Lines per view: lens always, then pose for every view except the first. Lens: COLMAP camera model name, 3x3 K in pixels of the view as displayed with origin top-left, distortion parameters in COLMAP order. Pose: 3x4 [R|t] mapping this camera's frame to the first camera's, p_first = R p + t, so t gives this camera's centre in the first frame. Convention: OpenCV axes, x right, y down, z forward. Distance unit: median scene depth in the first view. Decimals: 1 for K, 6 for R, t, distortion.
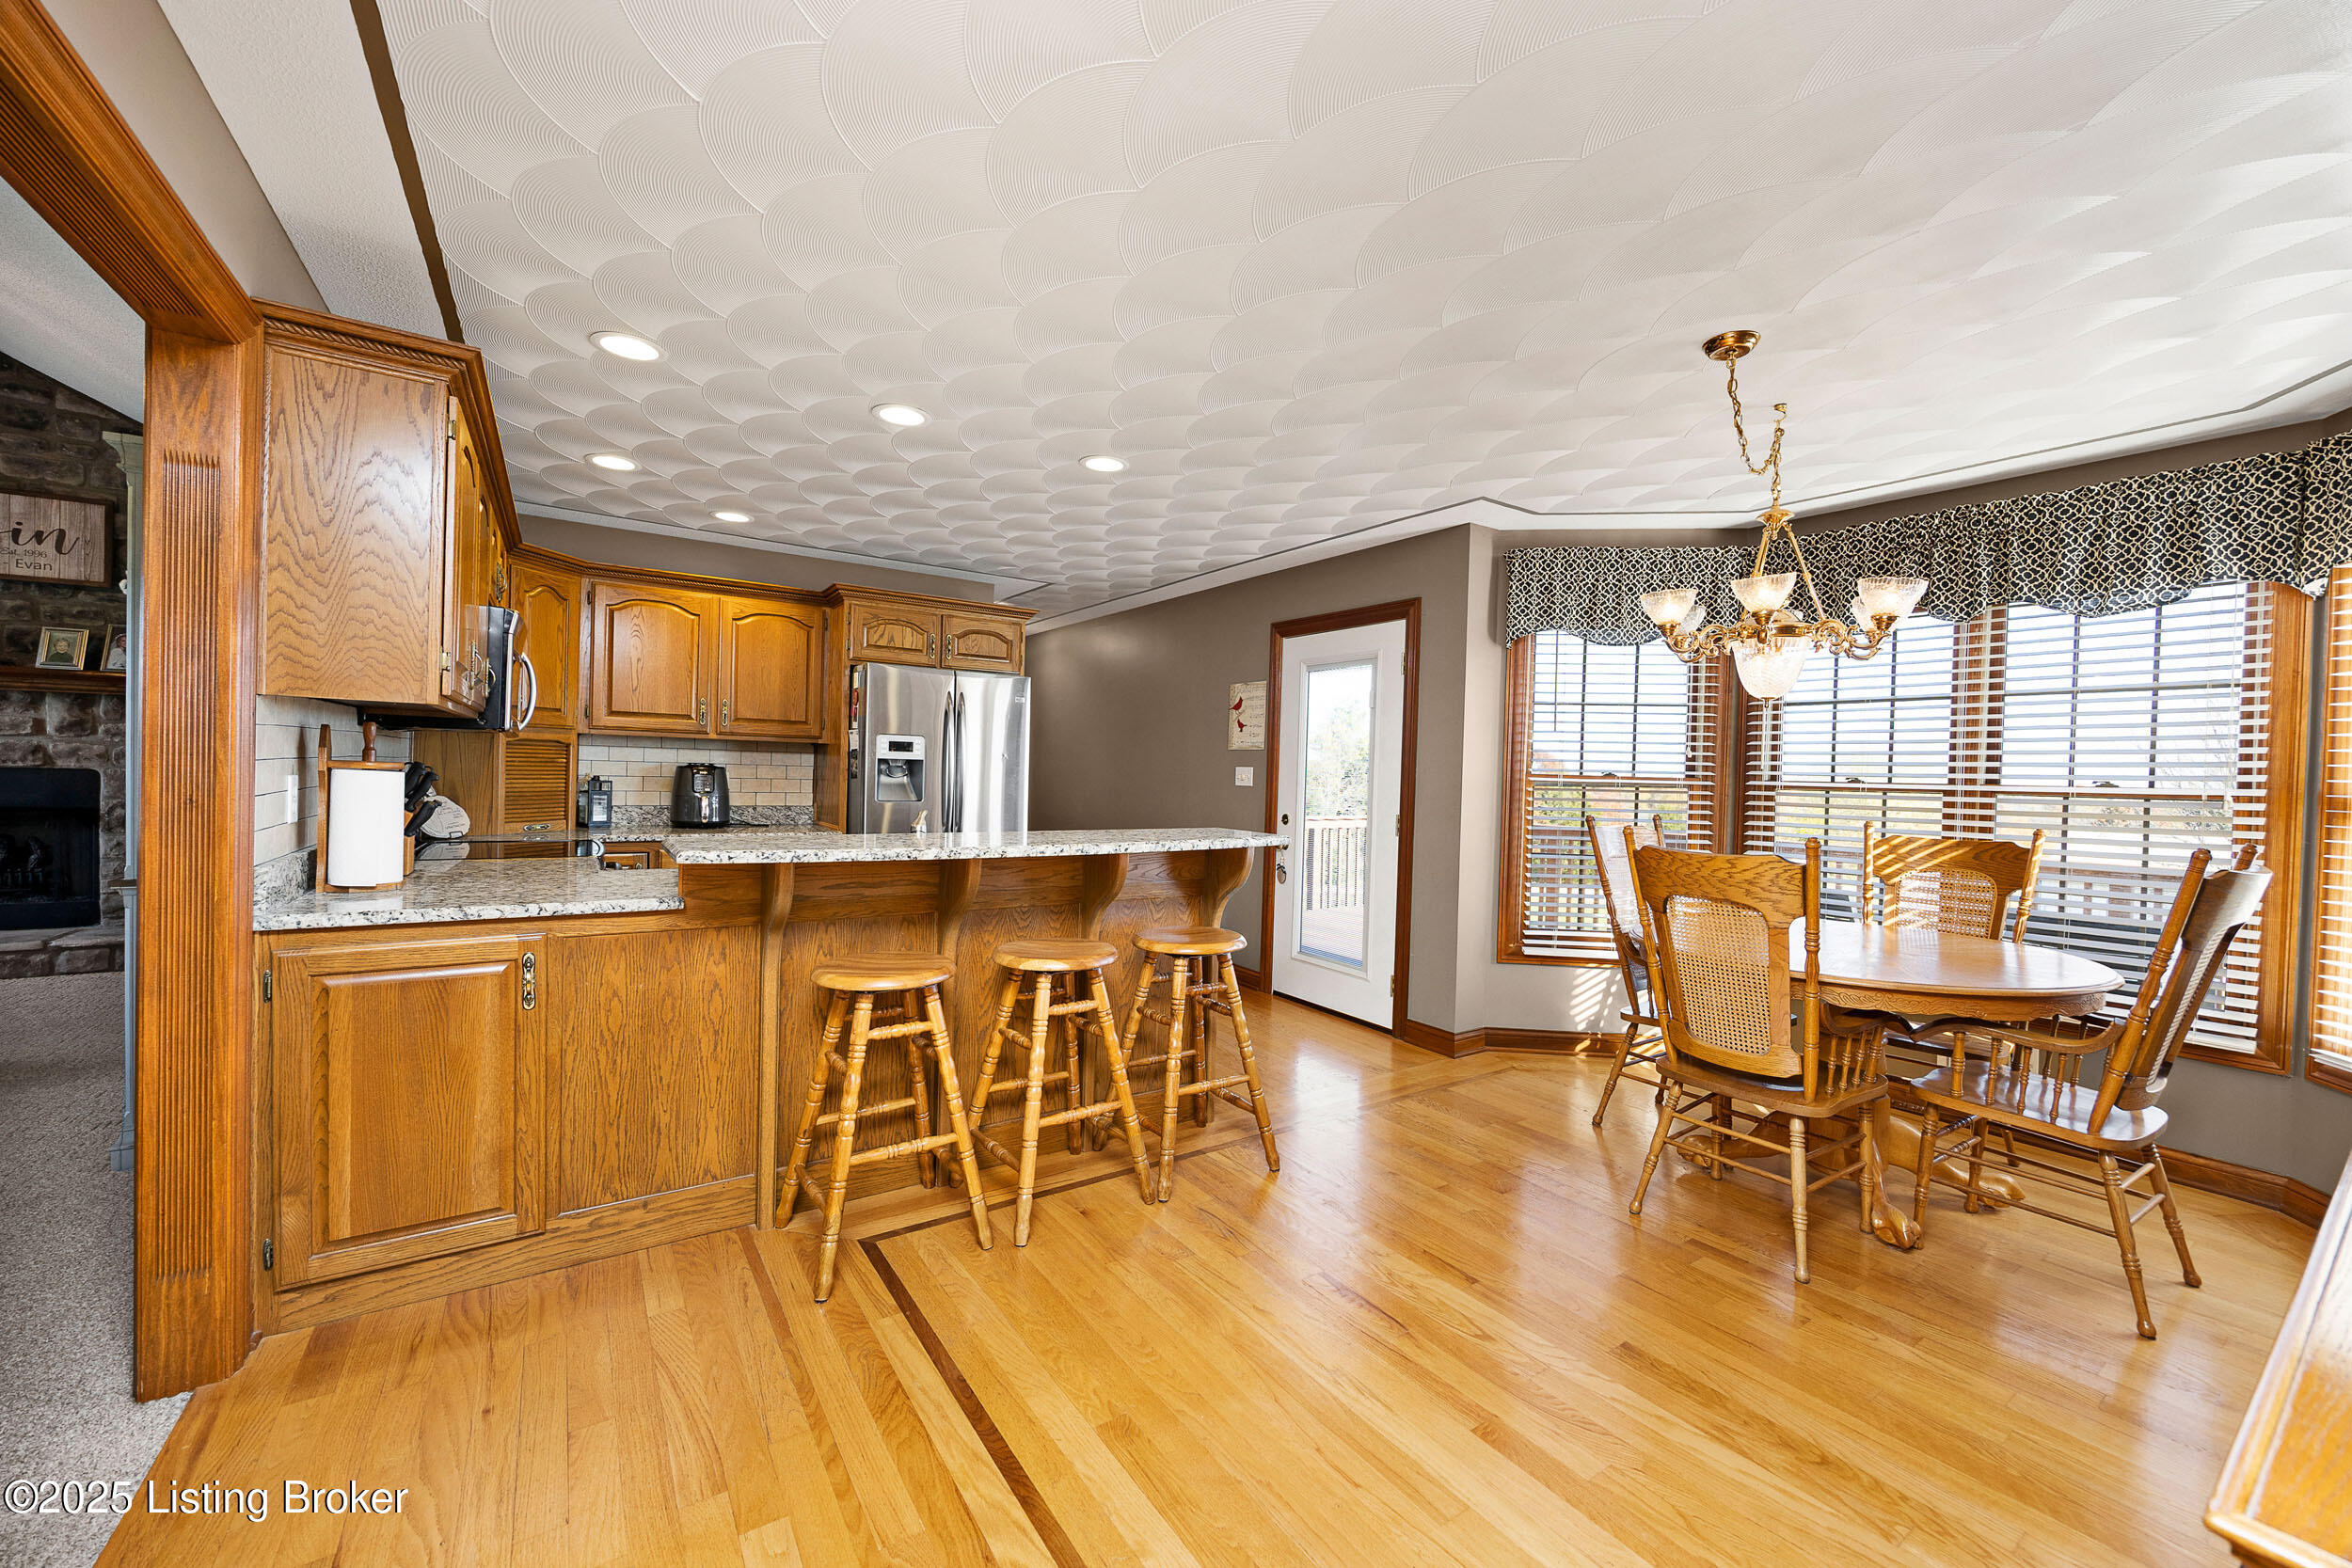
lens RADIAL K [[910.9, 0, 1177.0], [0, 910.9, 787.9], [0, 0, 1]] dist [-0.001304, 0.000097]
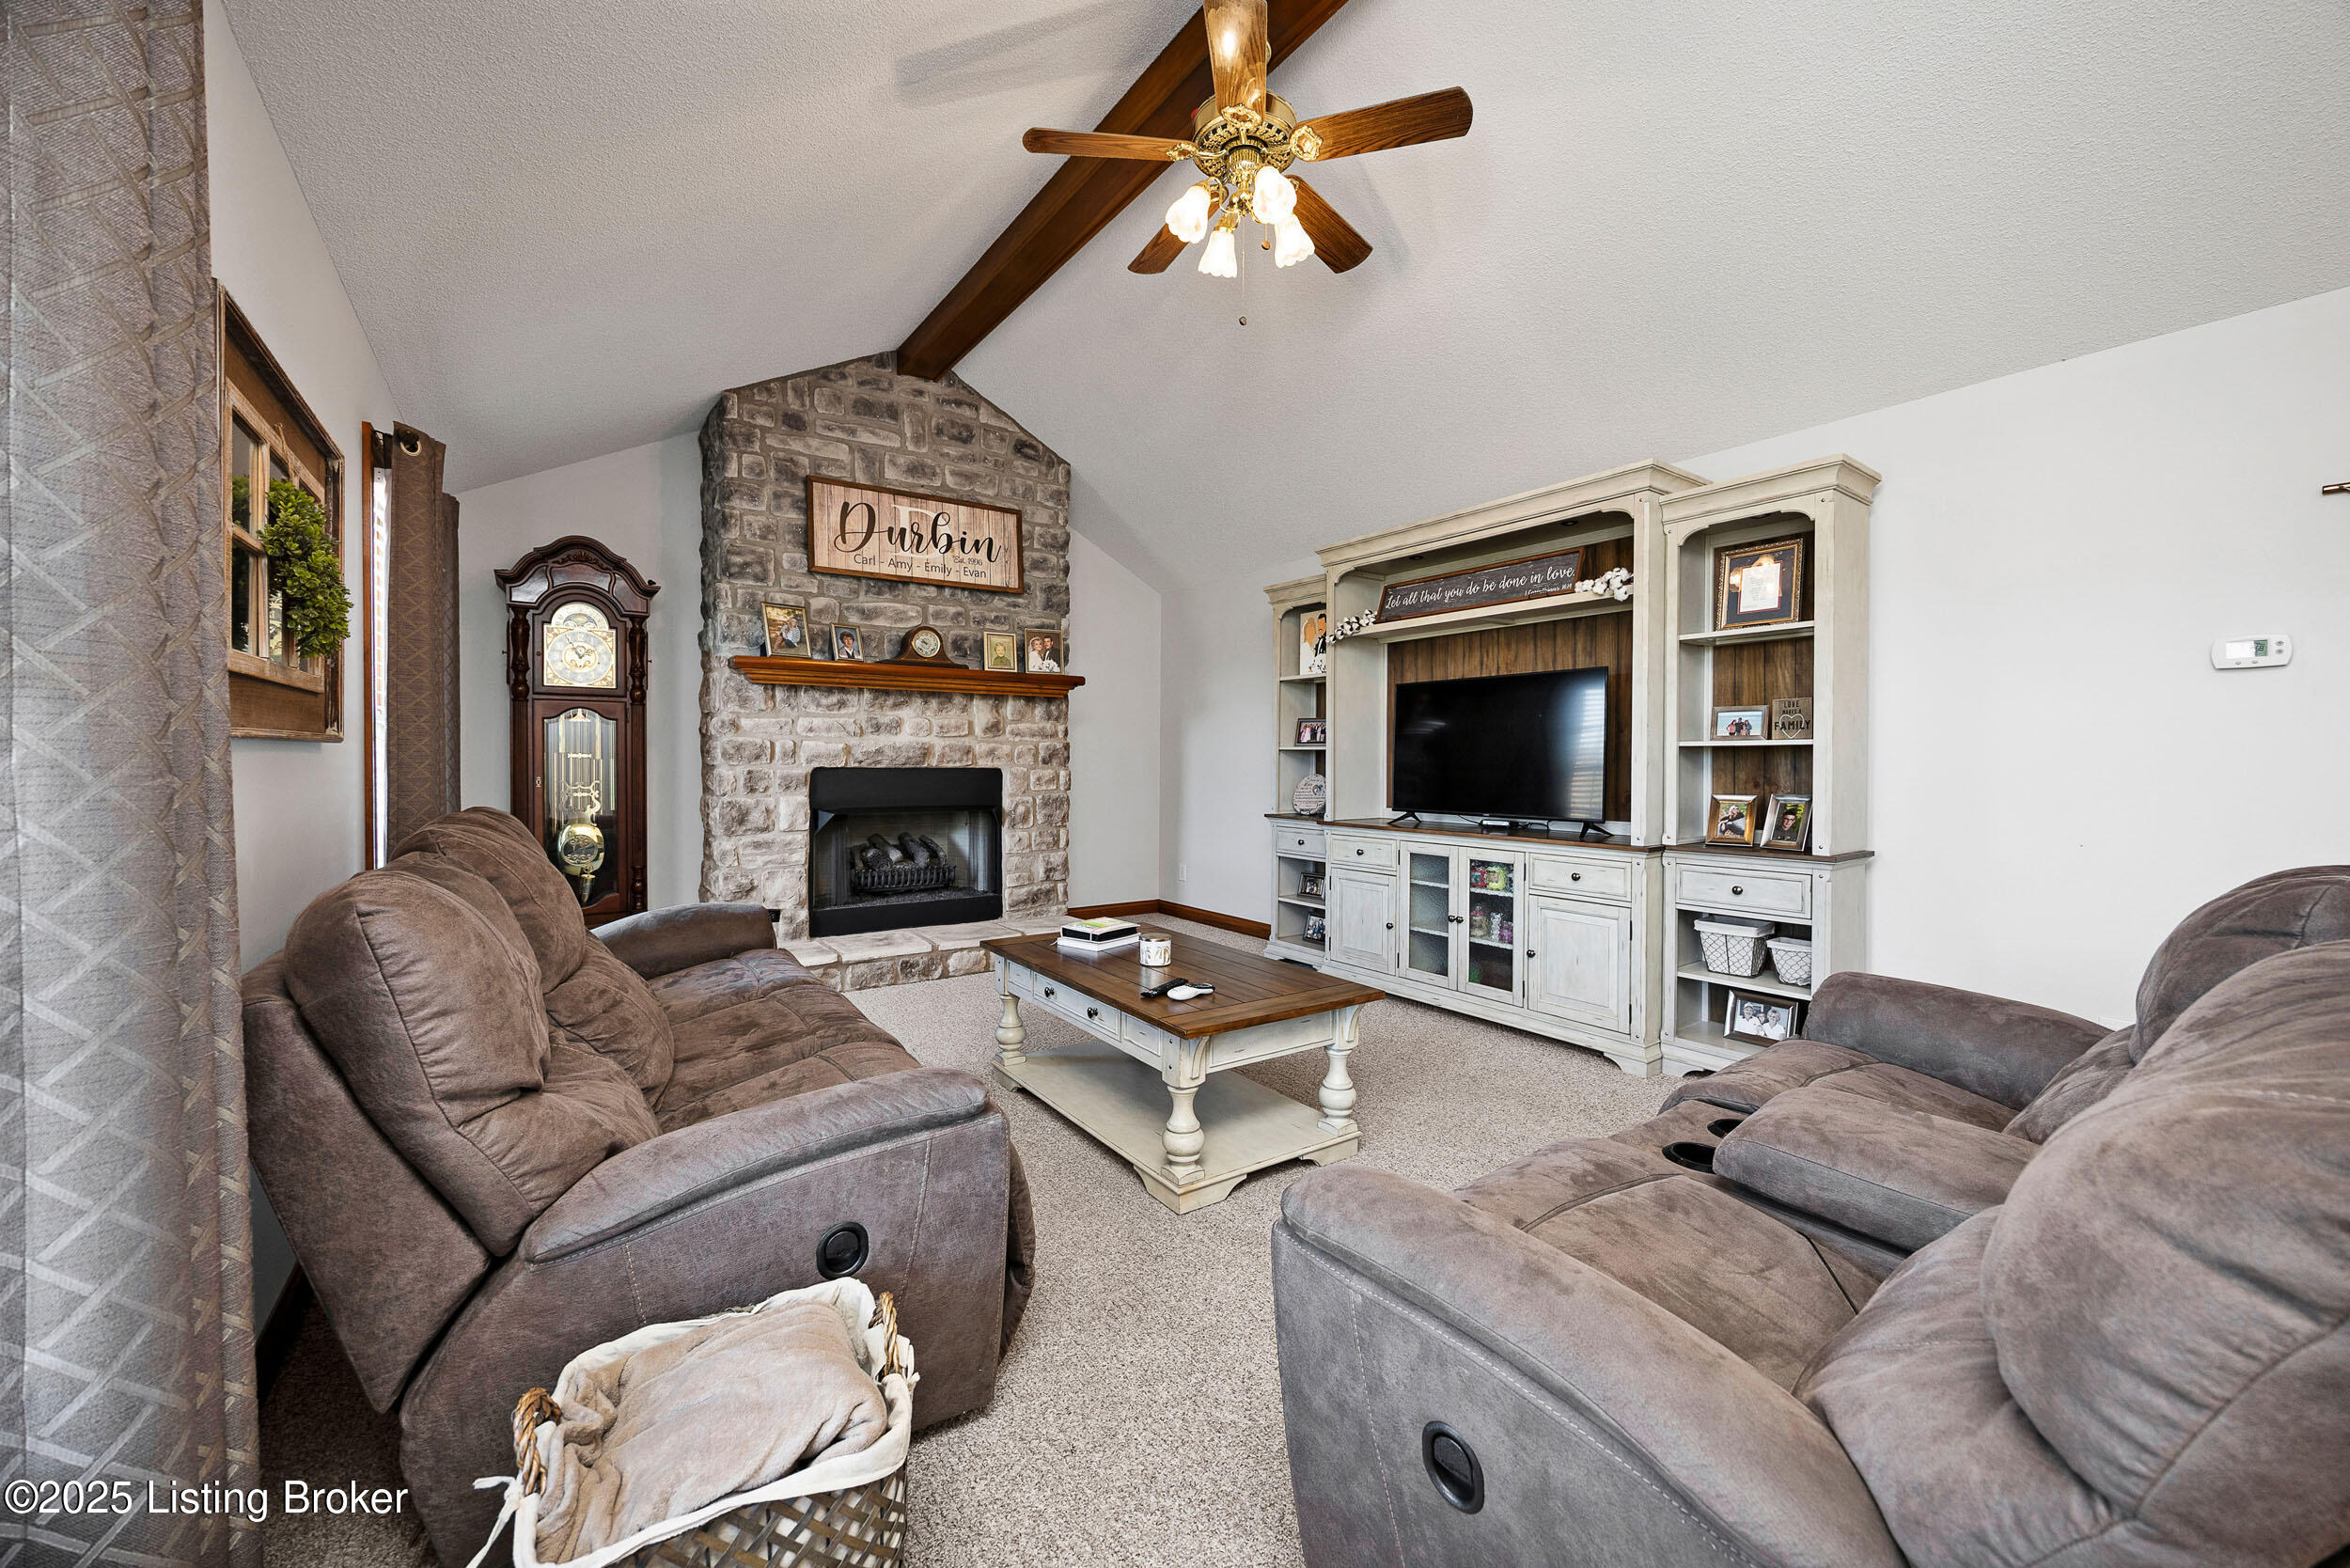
lens RADIAL K [[910.2, 0, 1182.0], [0, 910.2, 771.8], [0, 0, 1]] dist [-0.001304, 0.000097]
pose [[0.999525, -0.021986, 0.021587, -1.033001], [0.022146, 0.999729, -0.007235, -0.004570], [-0.021422, 0.007709, 0.999741, -0.044088]]
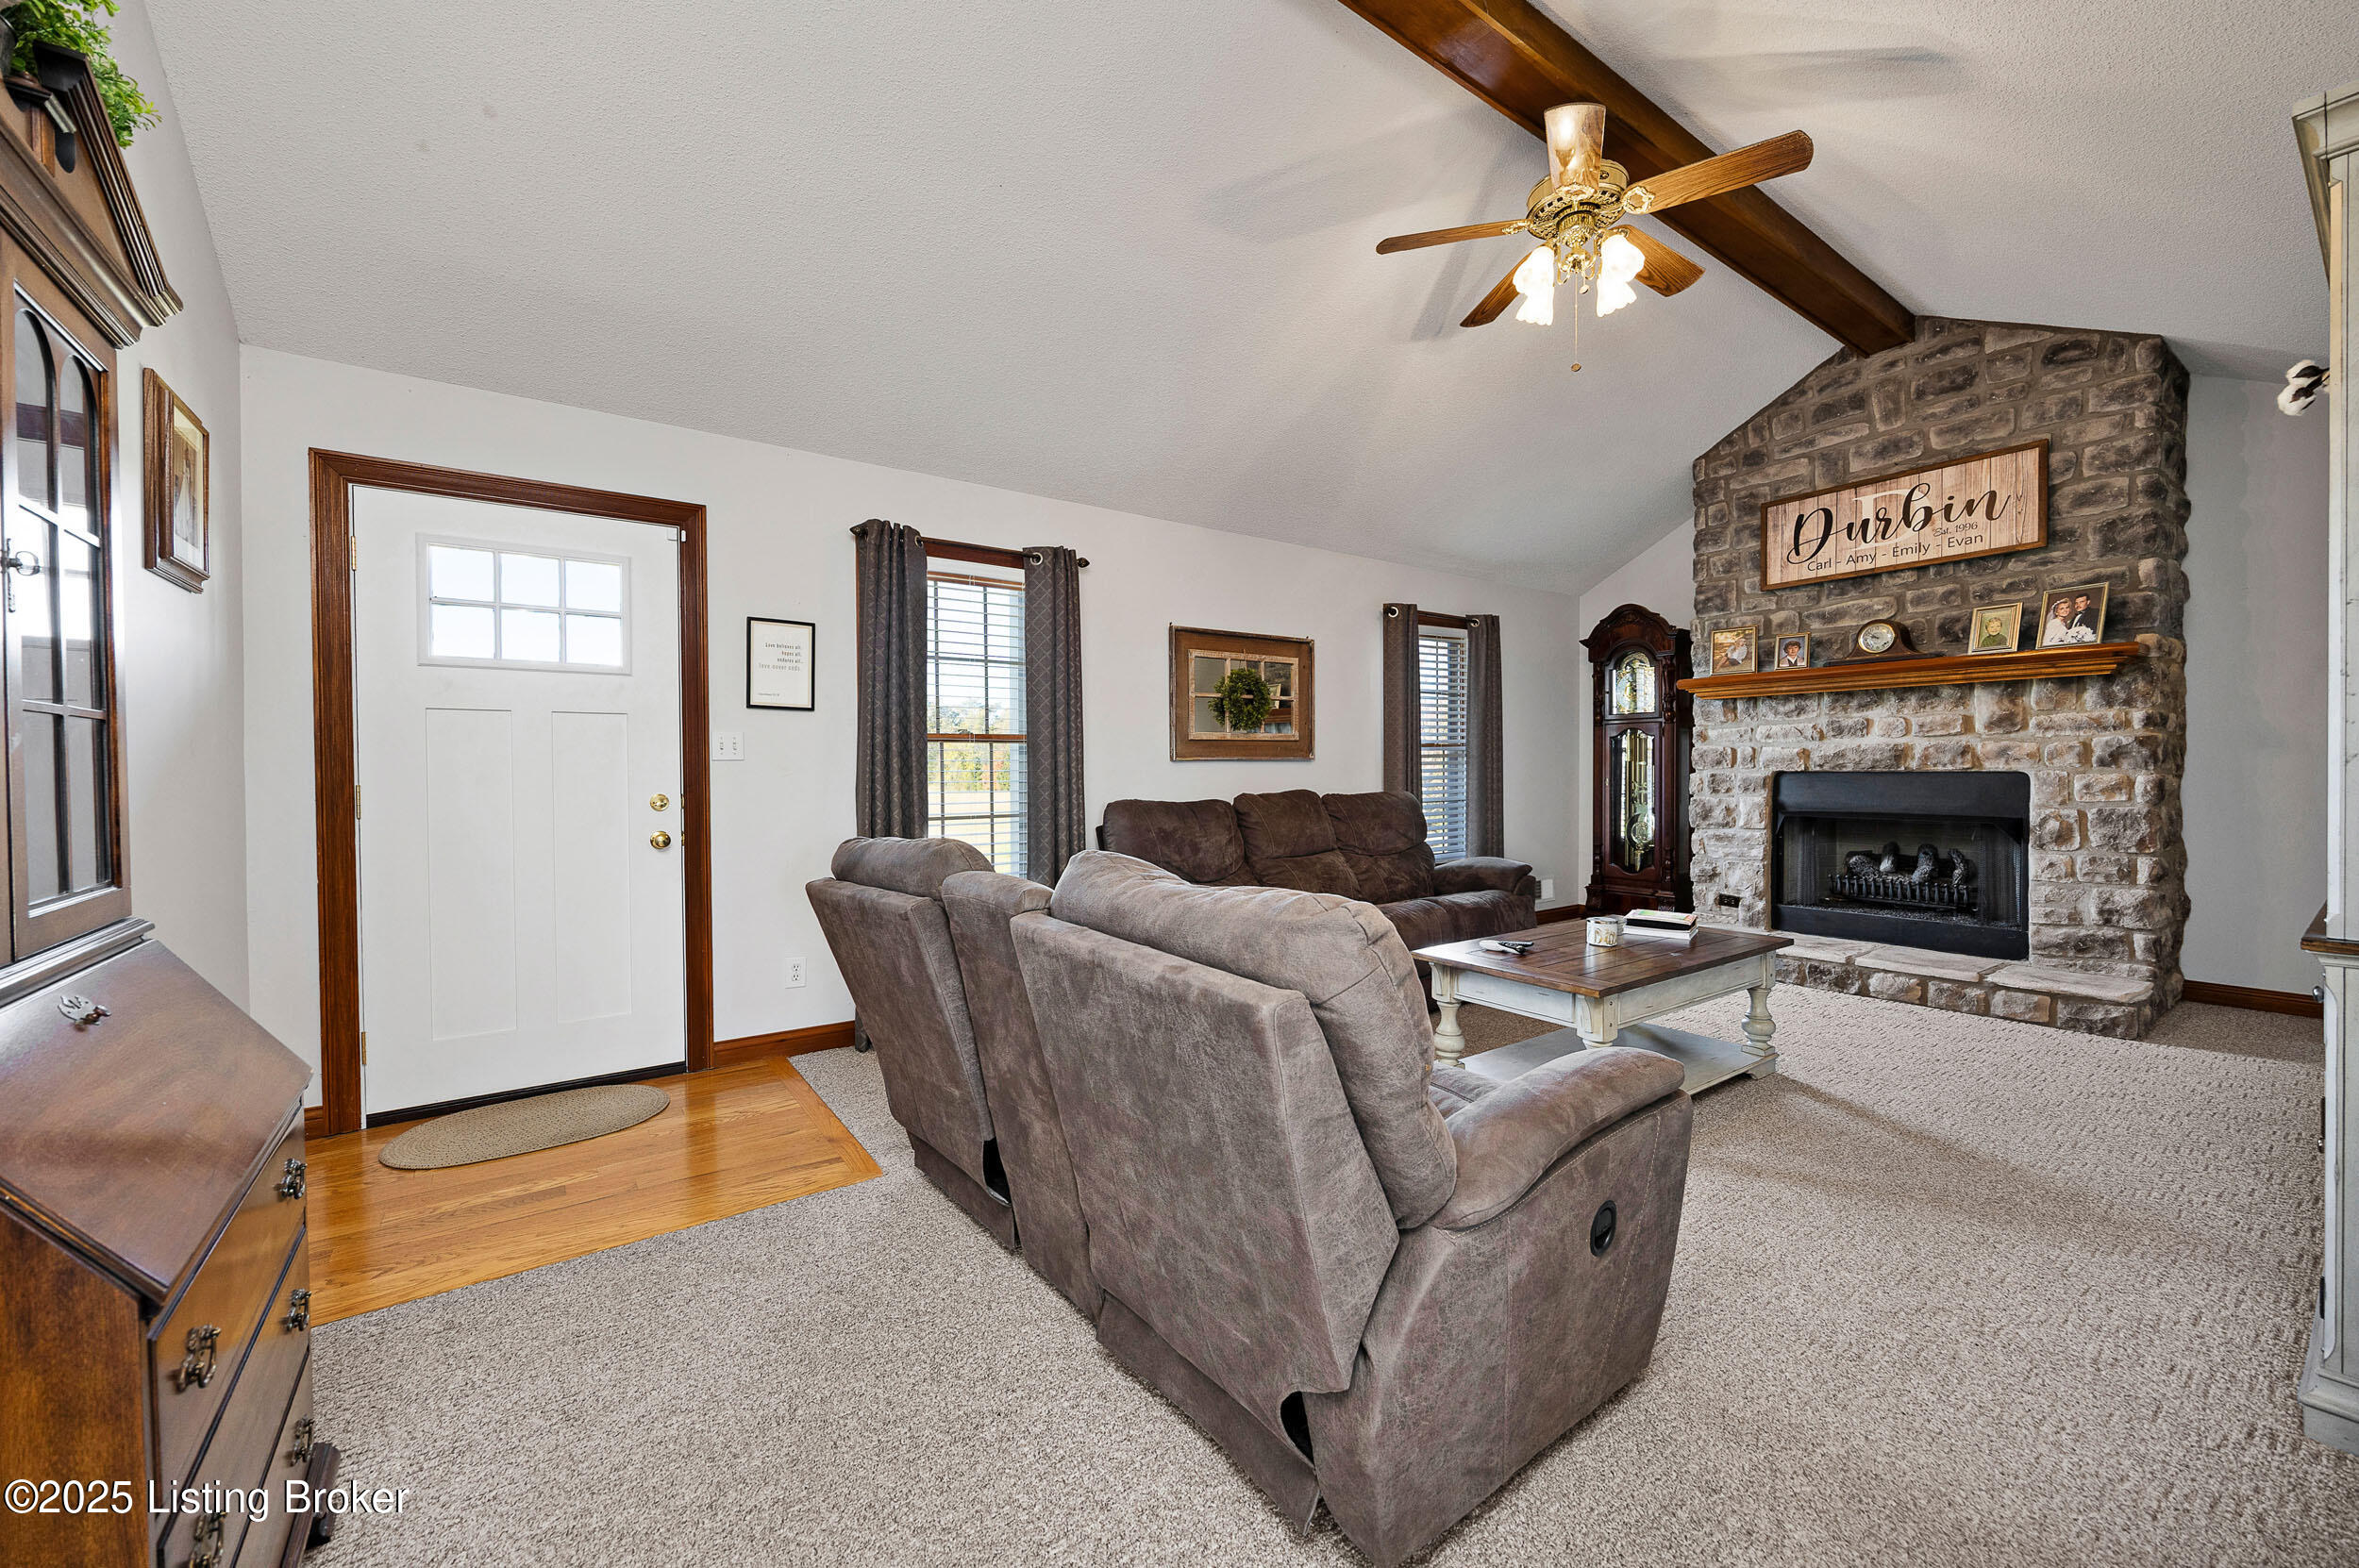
lens RADIAL K [[913.6, 0, 1171.3], [0, 913.6, 783.2], [0, 0, 1]] dist [-0.001304, 0.000097]
pose [[0.024252, -0.011440, -0.999640, -0.390770], [-0.012022, 0.999859, -0.011734, 0.009016], [0.999634, 0.012303, 0.024111, 0.211510]]
